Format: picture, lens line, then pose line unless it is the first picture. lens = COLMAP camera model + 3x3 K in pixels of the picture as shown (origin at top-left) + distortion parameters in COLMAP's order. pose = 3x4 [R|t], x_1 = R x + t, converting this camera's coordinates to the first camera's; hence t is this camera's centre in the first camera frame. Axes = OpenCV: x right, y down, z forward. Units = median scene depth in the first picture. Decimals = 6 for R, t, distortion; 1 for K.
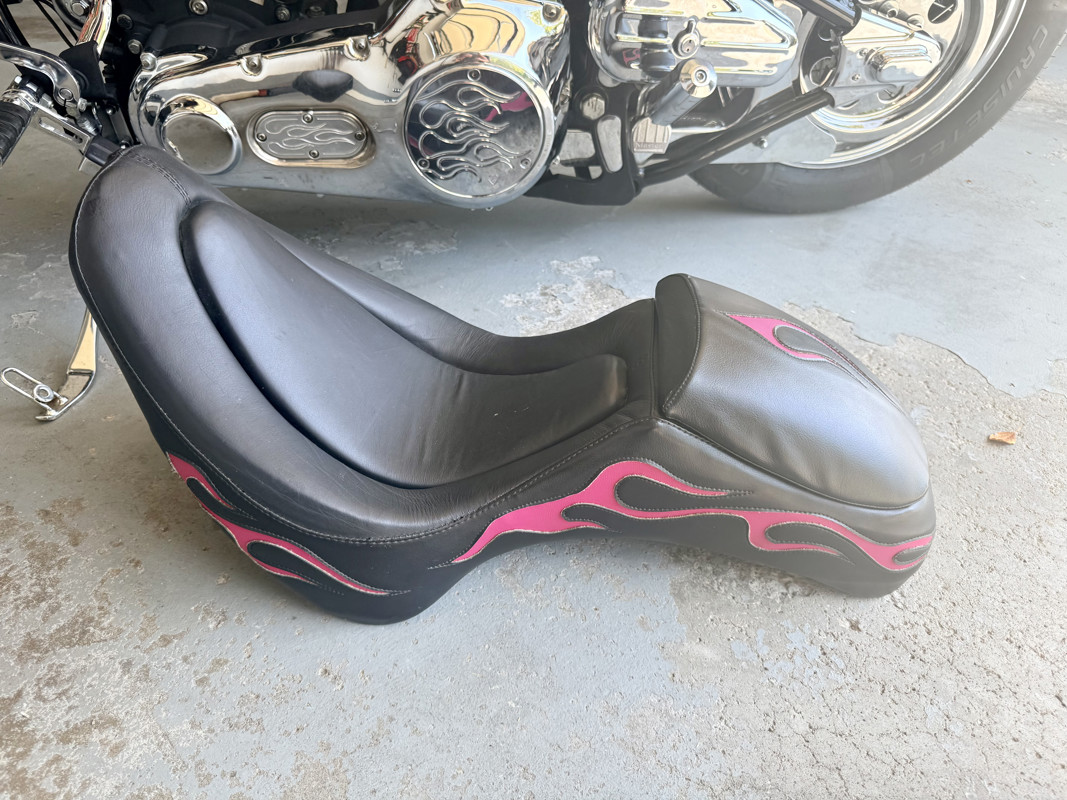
lens RADIAL K [[775.6, 0, 533.5], [0, 775.6, 400.0], [0, 0, 1]] dist [-0.025568, 0.001785]
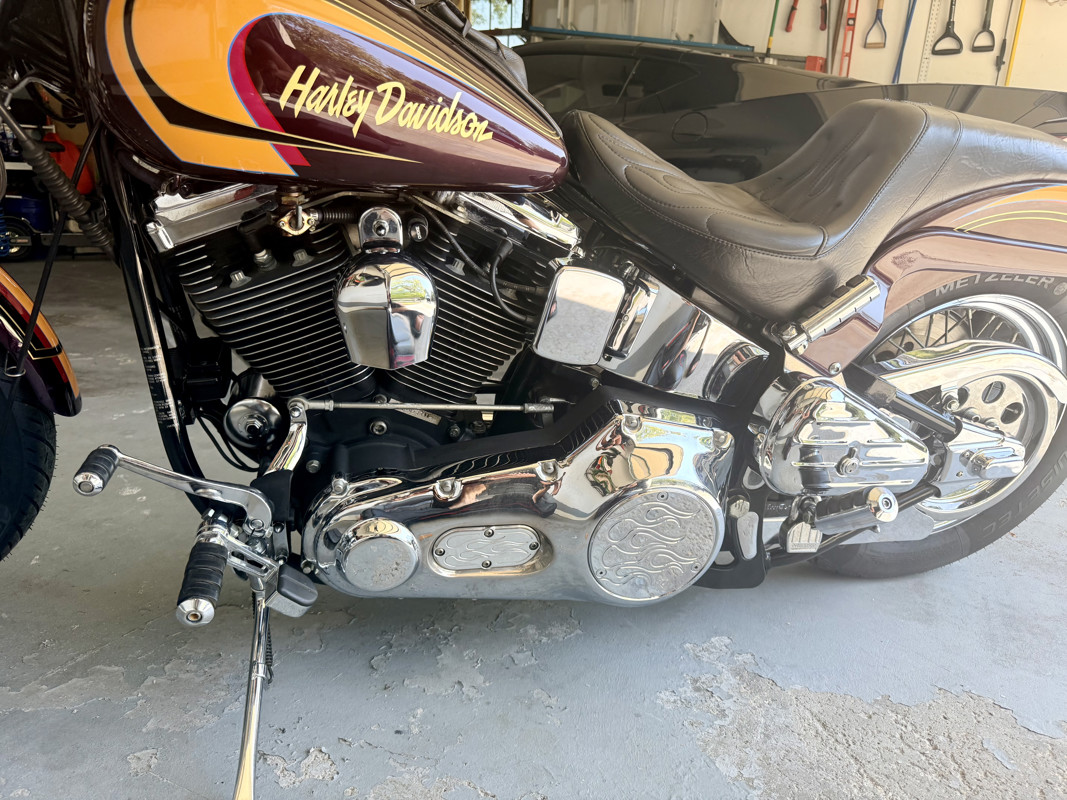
lens RADIAL K [[766.7, 0, 533.5], [0, 766.7, 400.0], [0, 0, 1]] dist [0.003524, -0.005604]
pose [[0.991244, -0.006131, 0.131901, -0.339363], [0.050528, 0.940504, -0.336005, -0.176916], [-0.121994, 0.339728, 0.932578, -0.001761]]
